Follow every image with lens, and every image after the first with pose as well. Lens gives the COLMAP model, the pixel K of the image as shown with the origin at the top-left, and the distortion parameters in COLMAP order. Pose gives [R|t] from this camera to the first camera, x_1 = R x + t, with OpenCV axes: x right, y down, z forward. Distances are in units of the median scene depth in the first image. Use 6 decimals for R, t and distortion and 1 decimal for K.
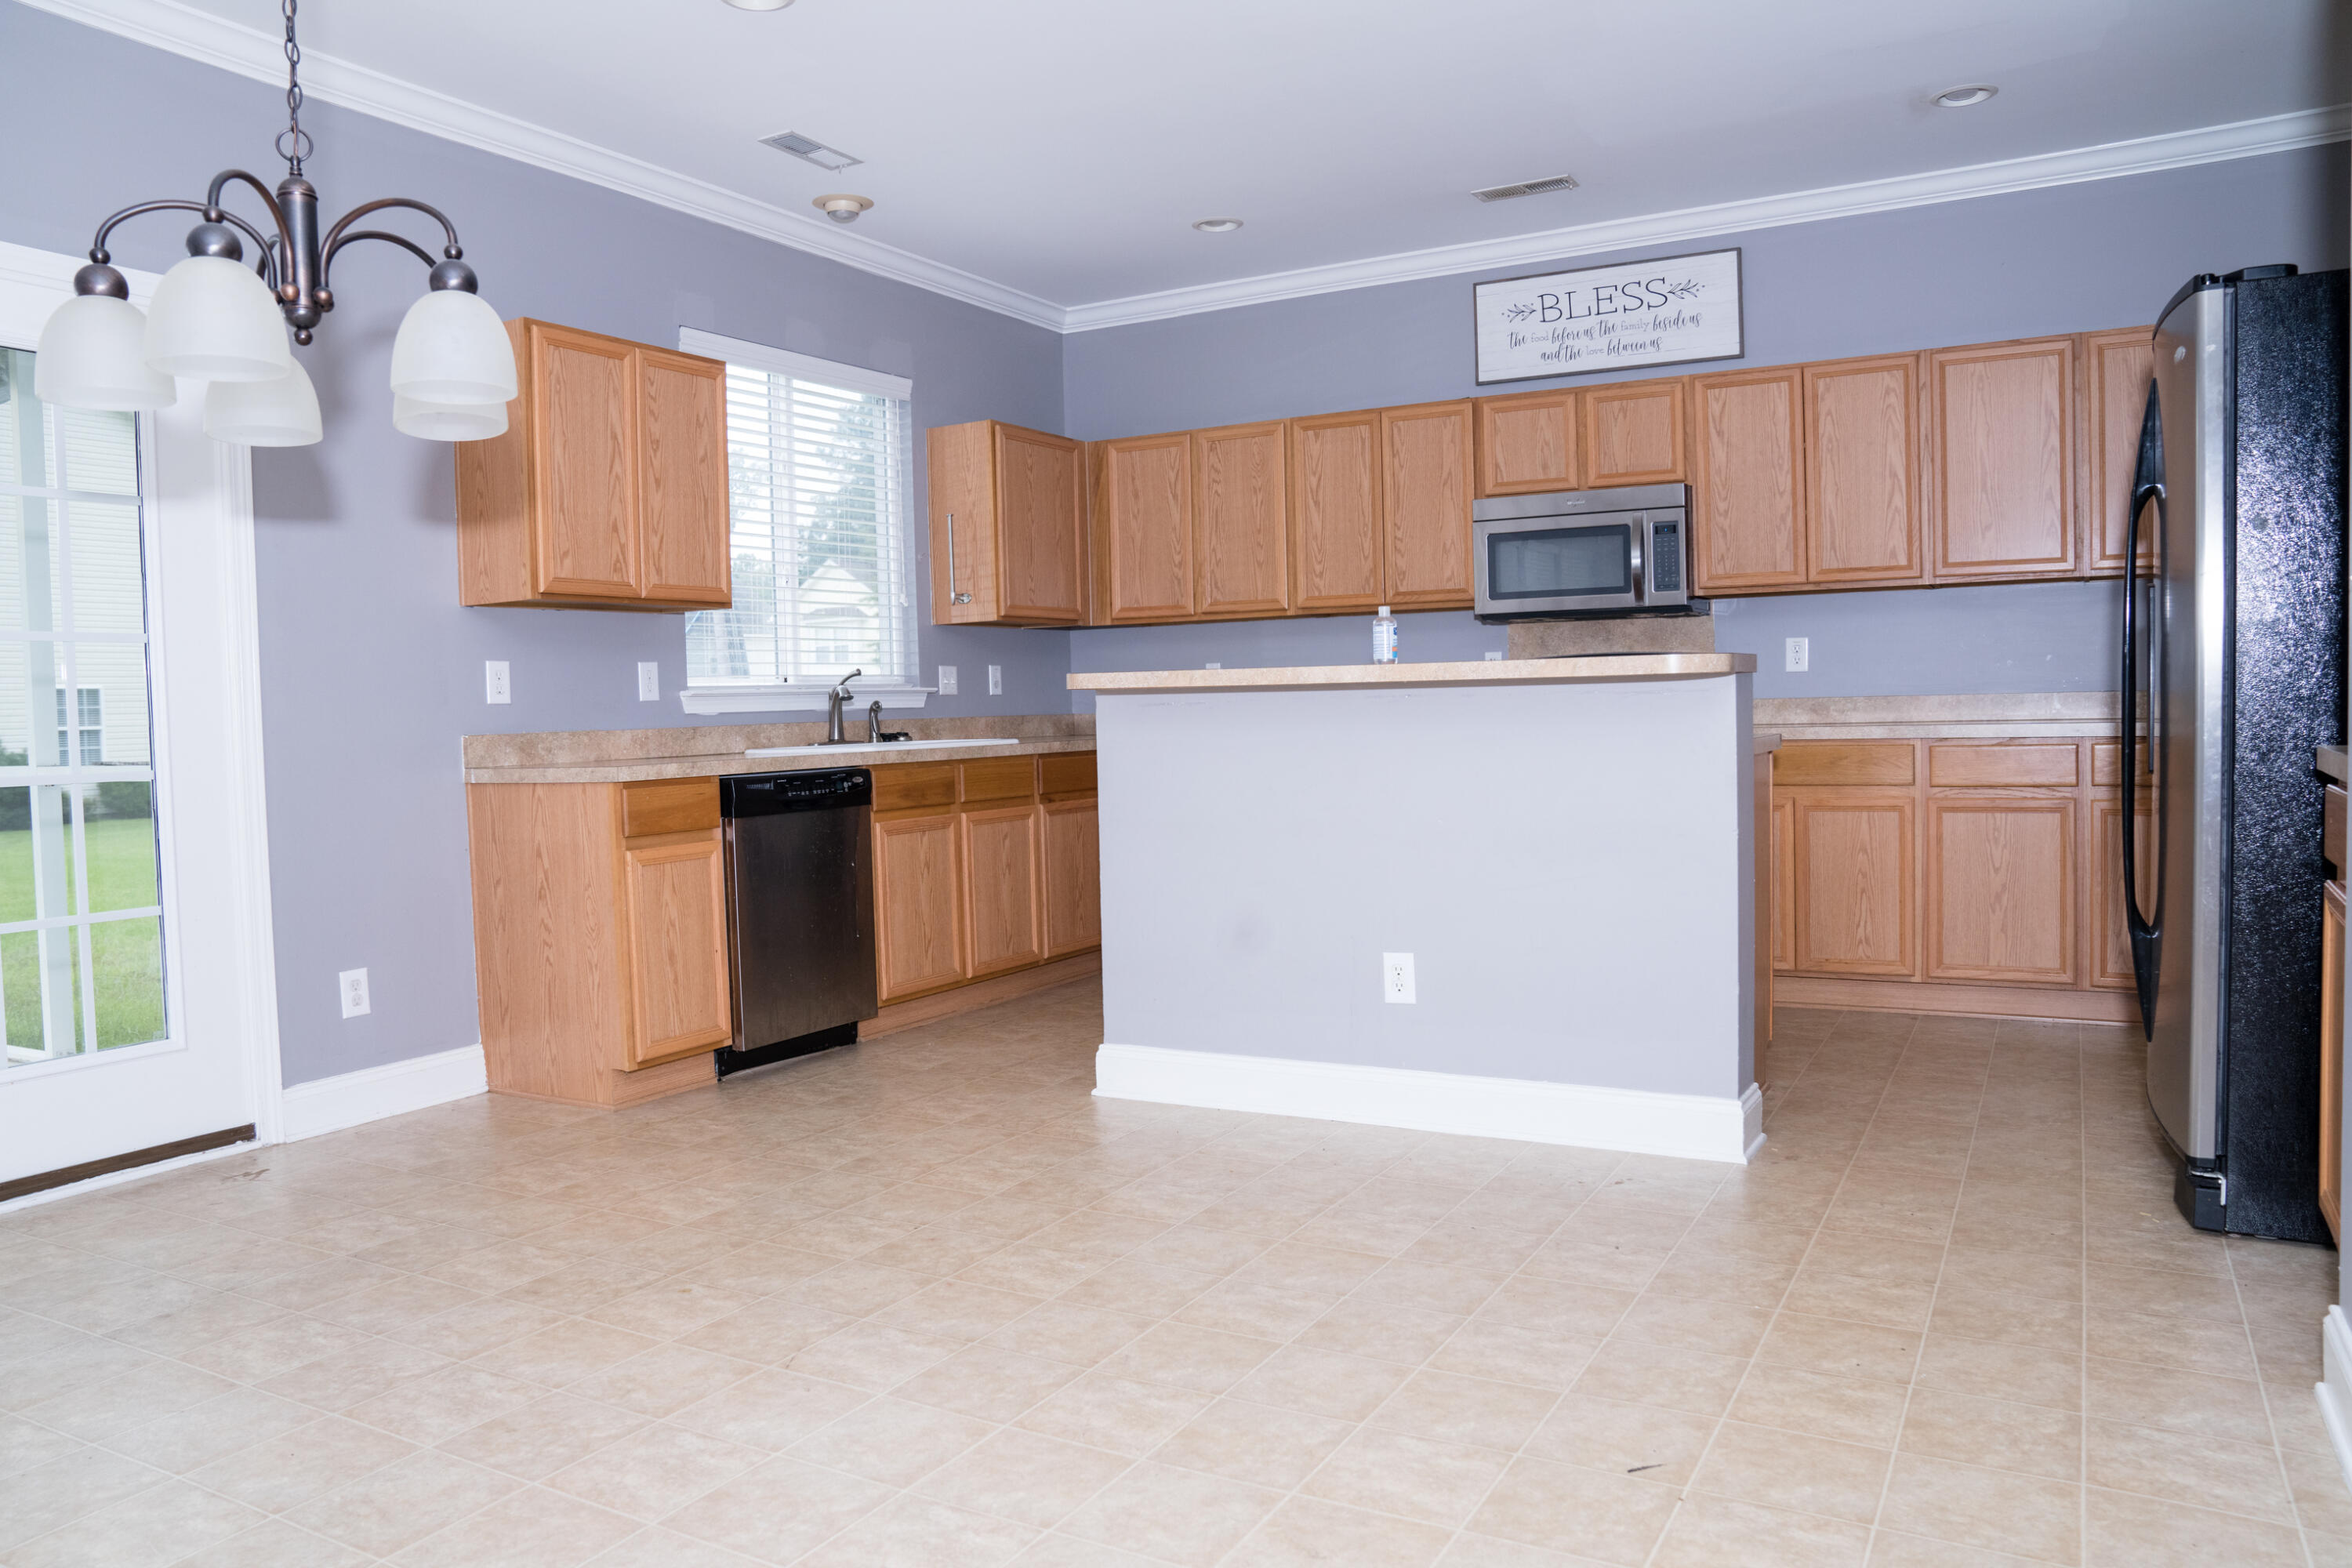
lens RADIAL K [[1636.3, 0, 1176.0], [0, 1636.3, 784.0], [0, 0, 1]] dist [-0.135091, 0.100445]
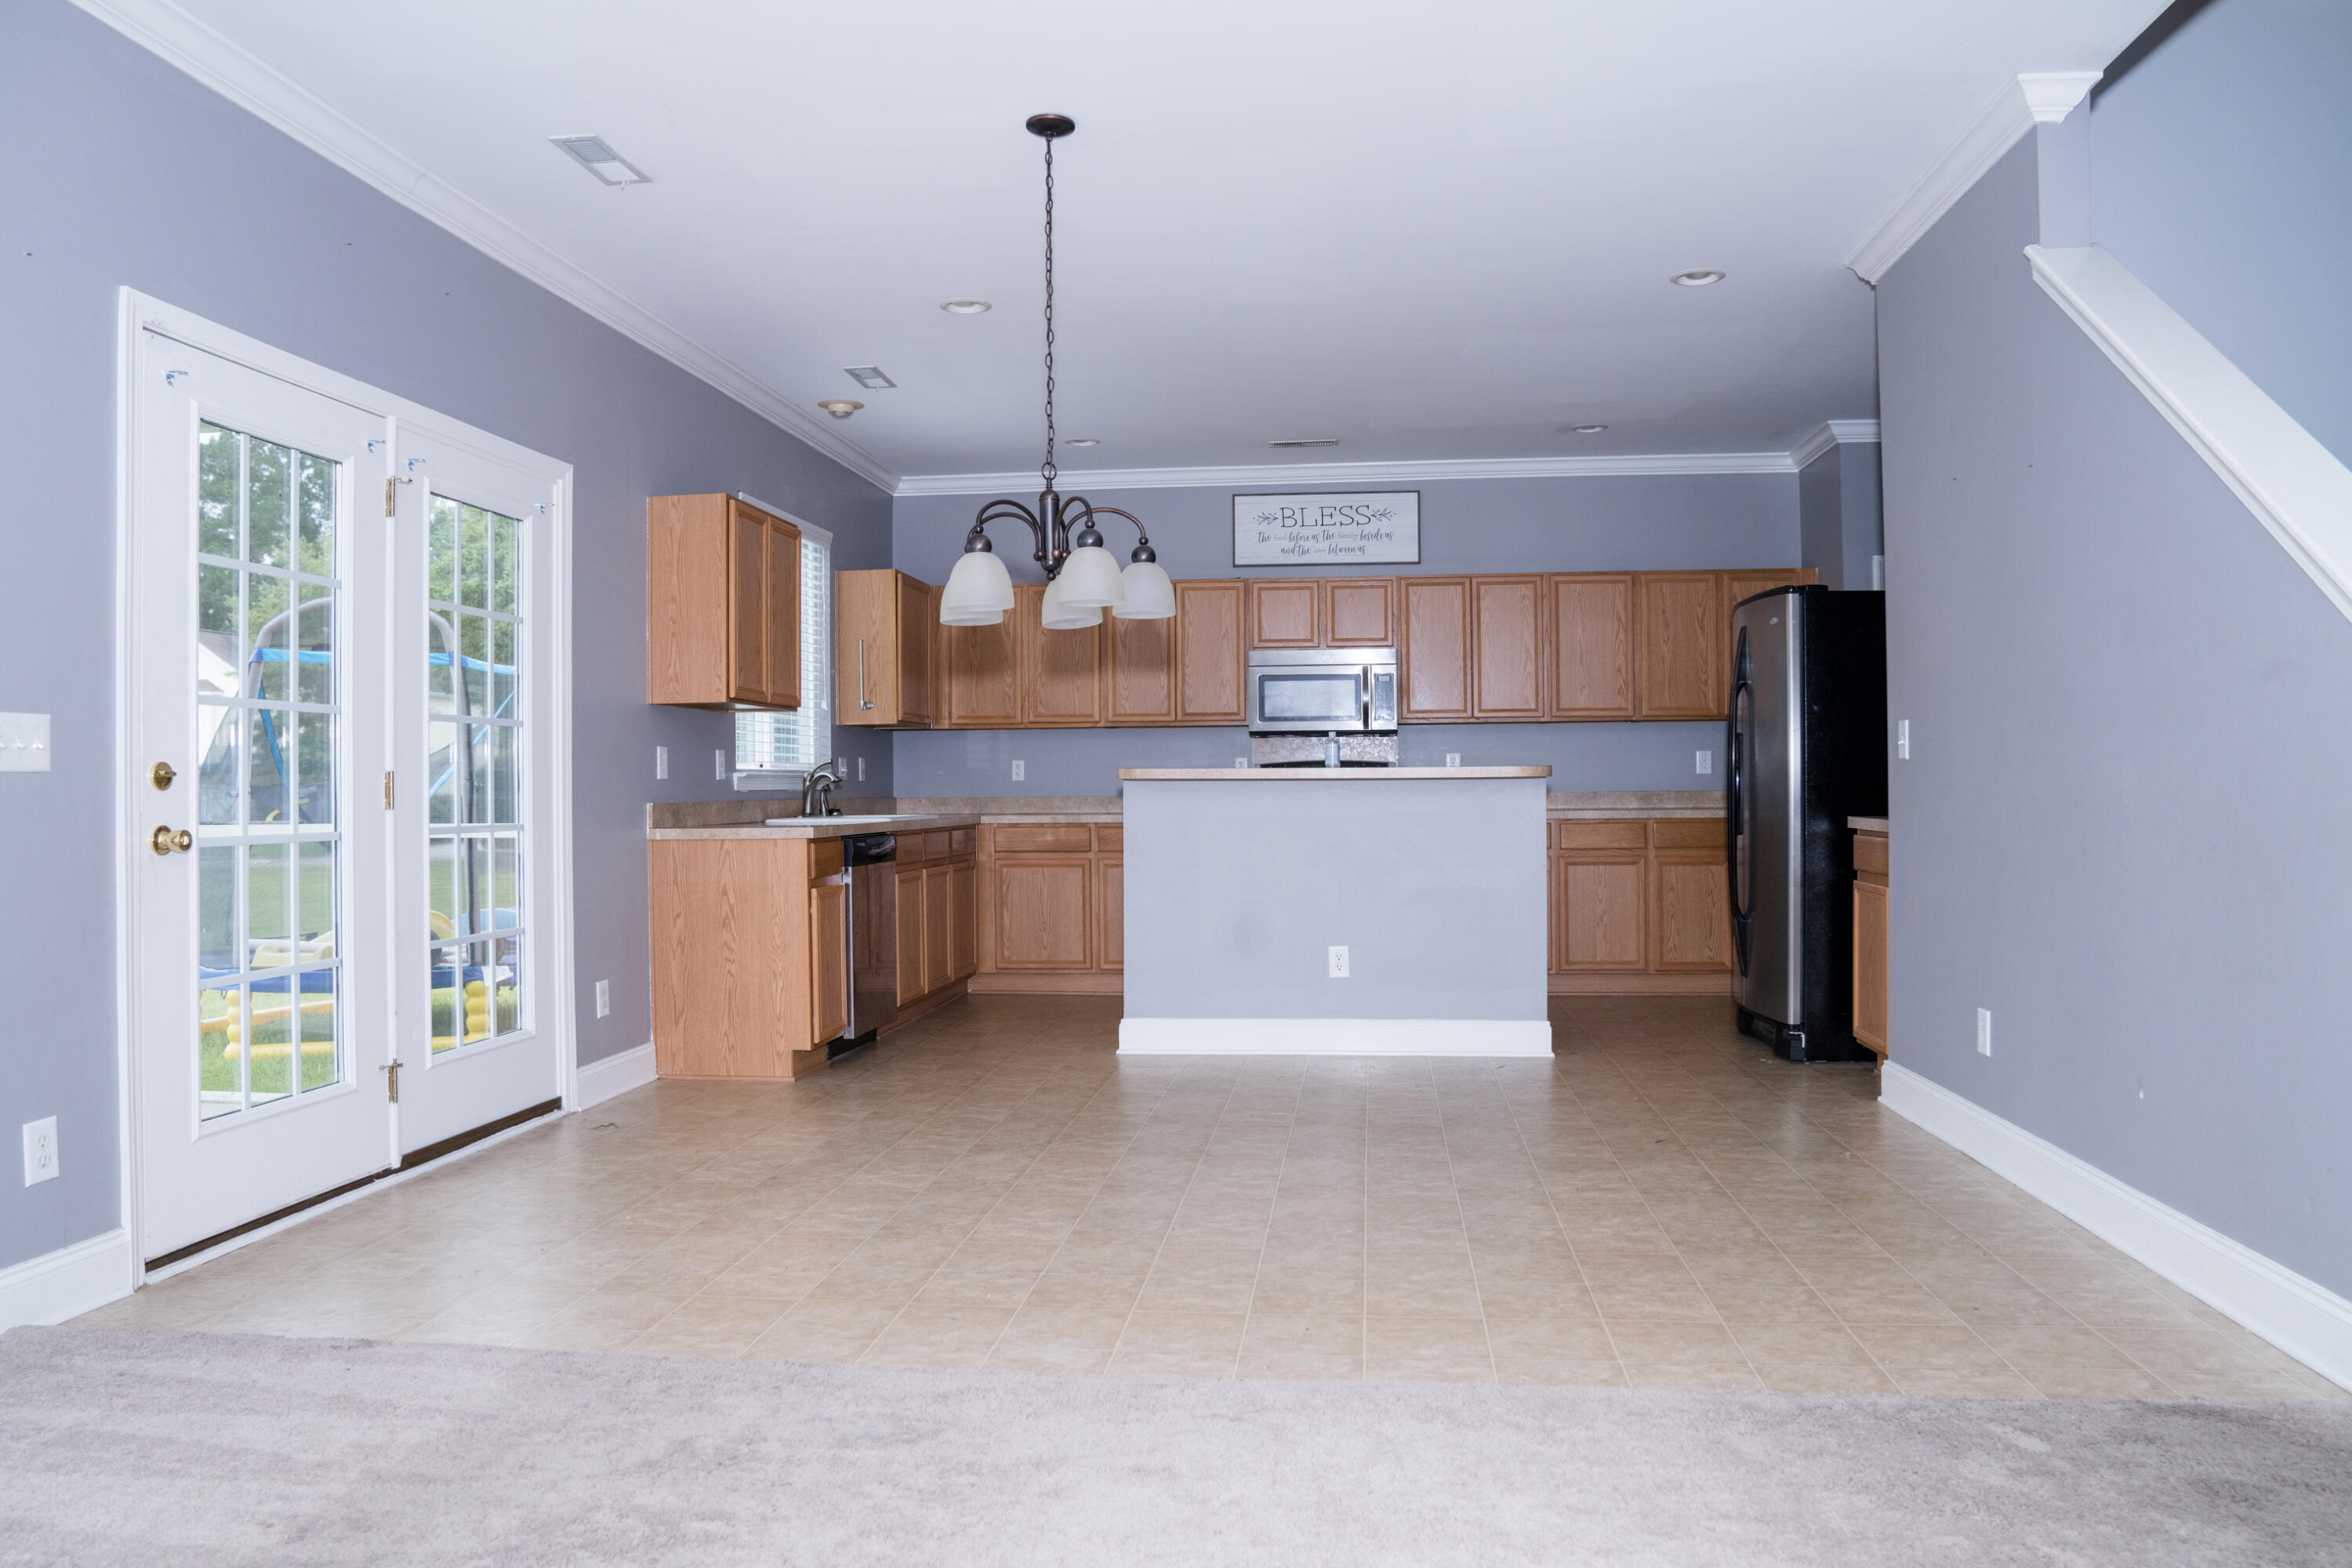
lens RADIAL K [[1636.3, 0, 1176.0], [0, 1636.3, 784.0], [0, 0, 1]] dist [-0.135091, 0.100445]
pose [[0.922358, 0.019582, 0.385840, -0.438403], [0.002874, 0.998339, -0.057538, 0.024618], [-0.386326, 0.054179, 0.920770, -0.298467]]
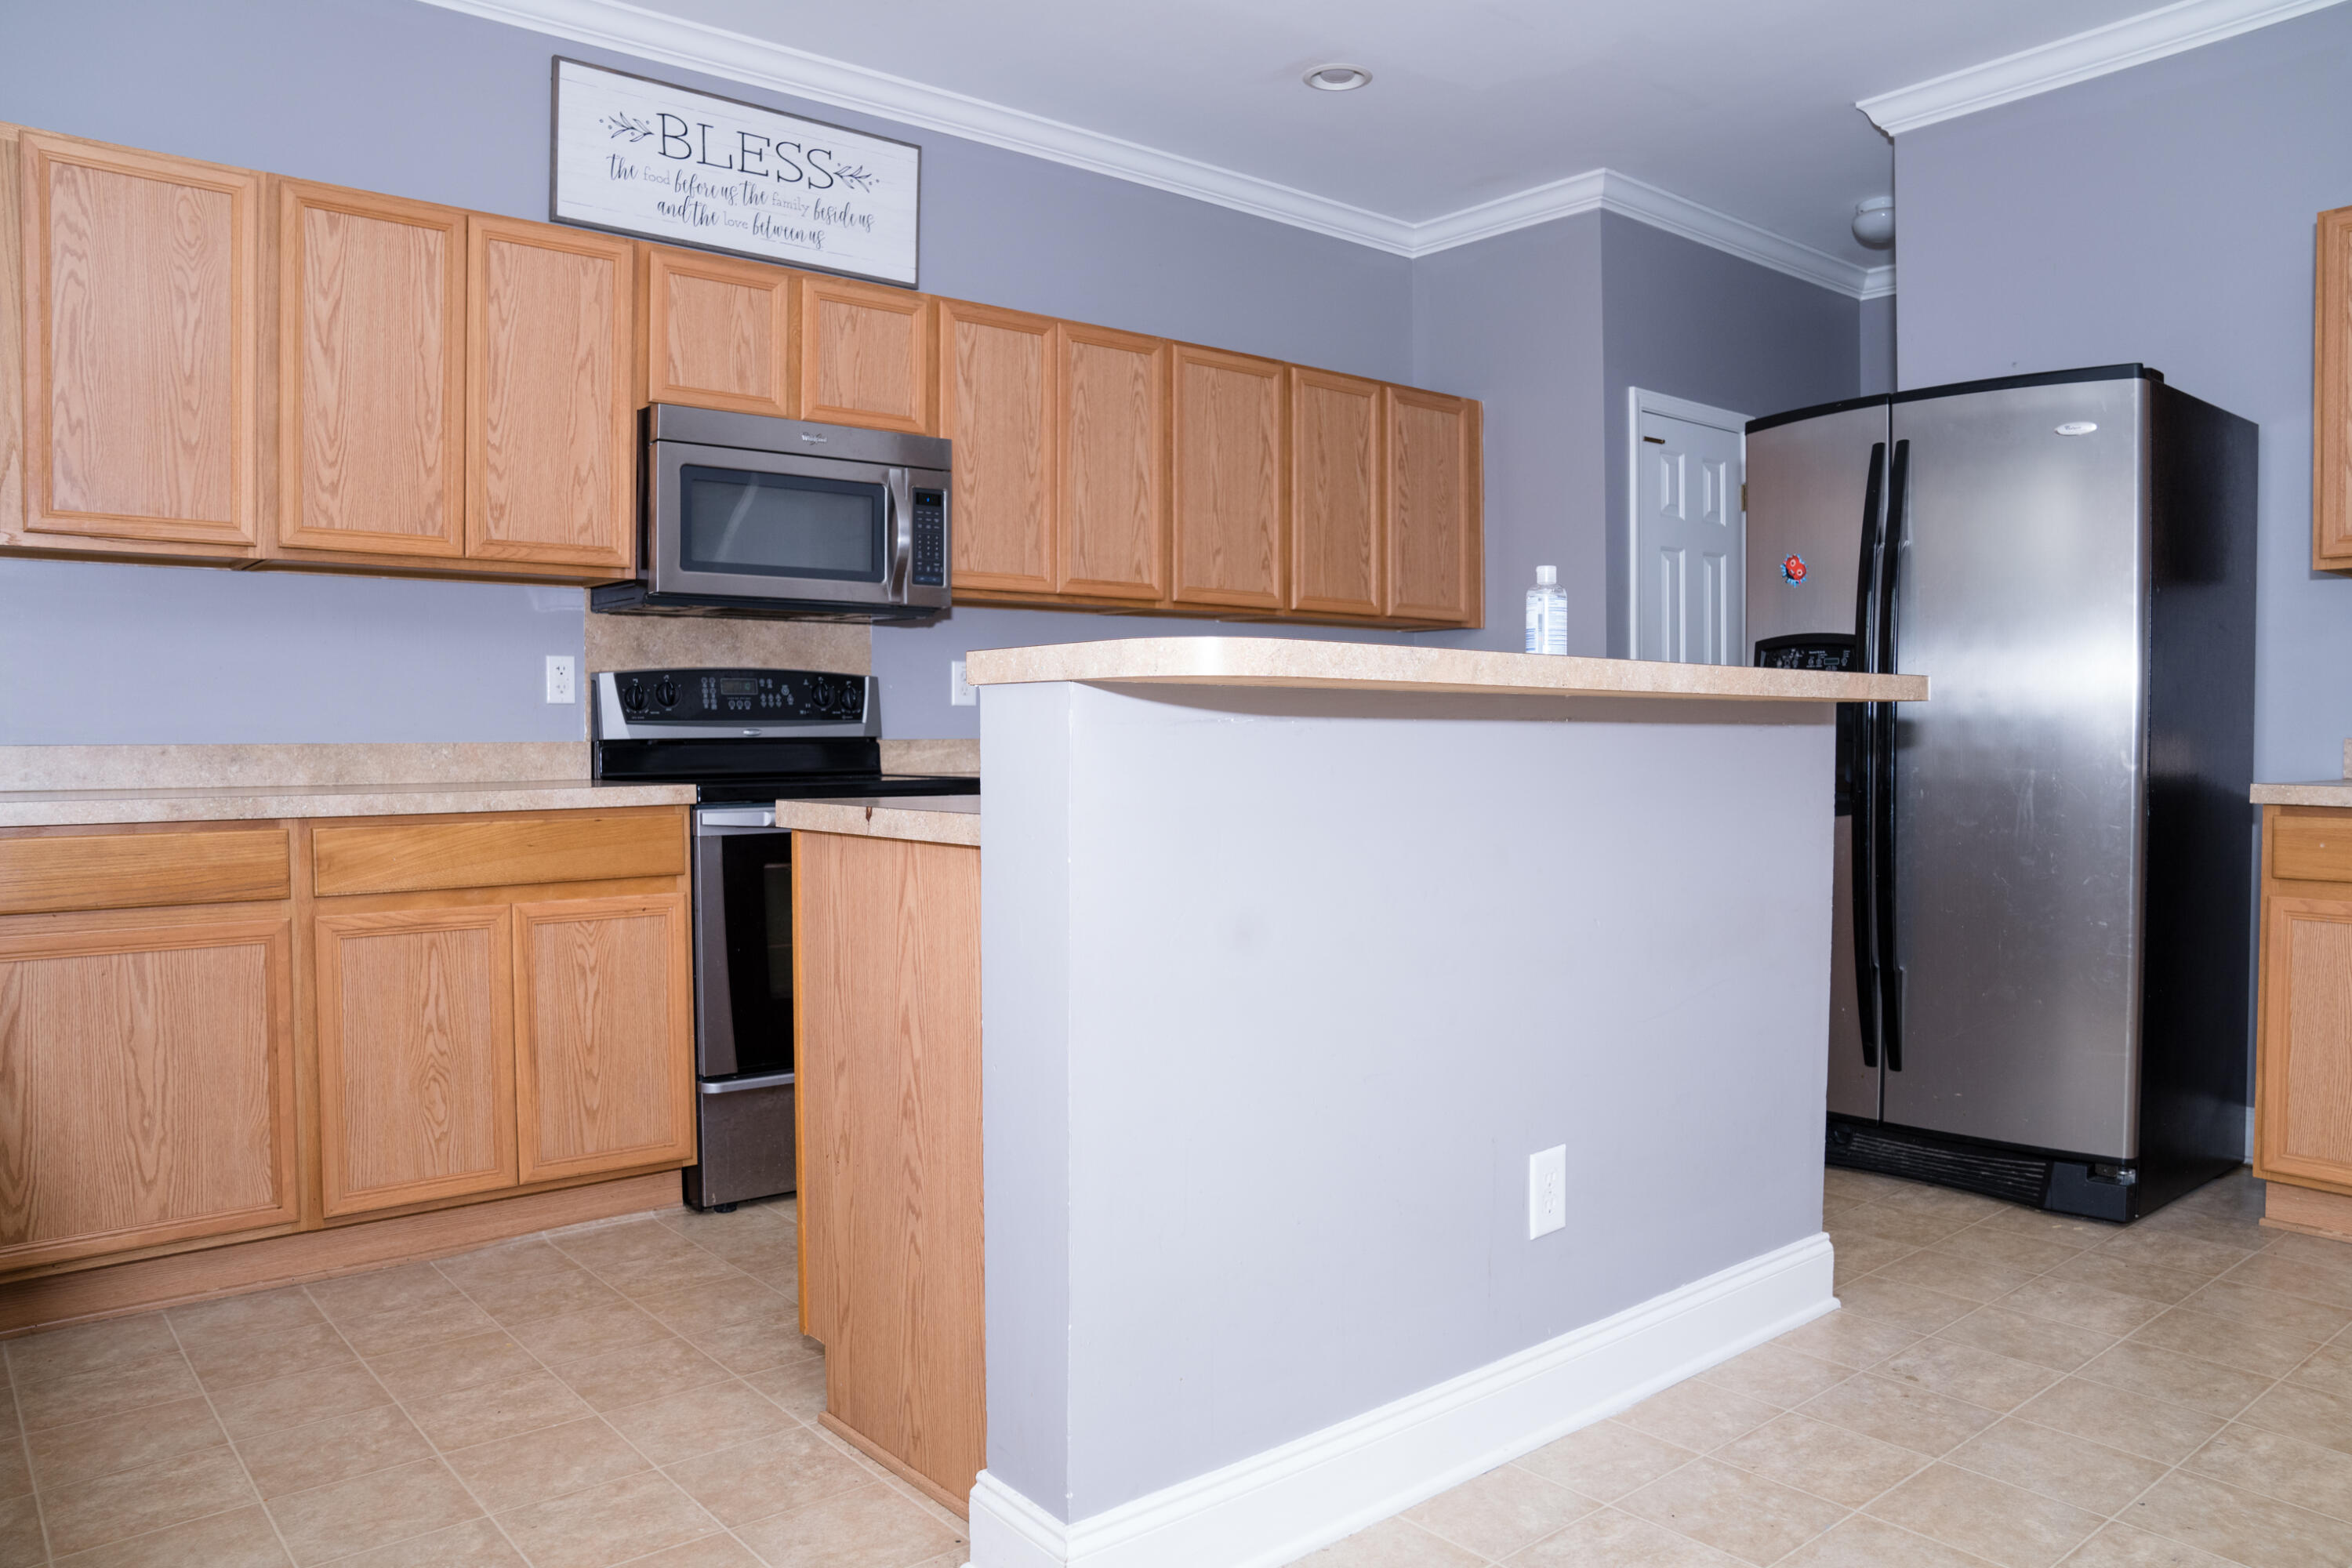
lens RADIAL K [[1636.3, 0, 1176.0], [0, 1636.3, 784.0], [0, 0, 1]] dist [-0.135091, 0.100445]
pose [[0.357570, -0.002935, 0.933882, -0.317892], [0.036537, 0.999273, -0.010848, -0.019520], [-0.933171, 0.038000, 0.357418, 0.623909]]
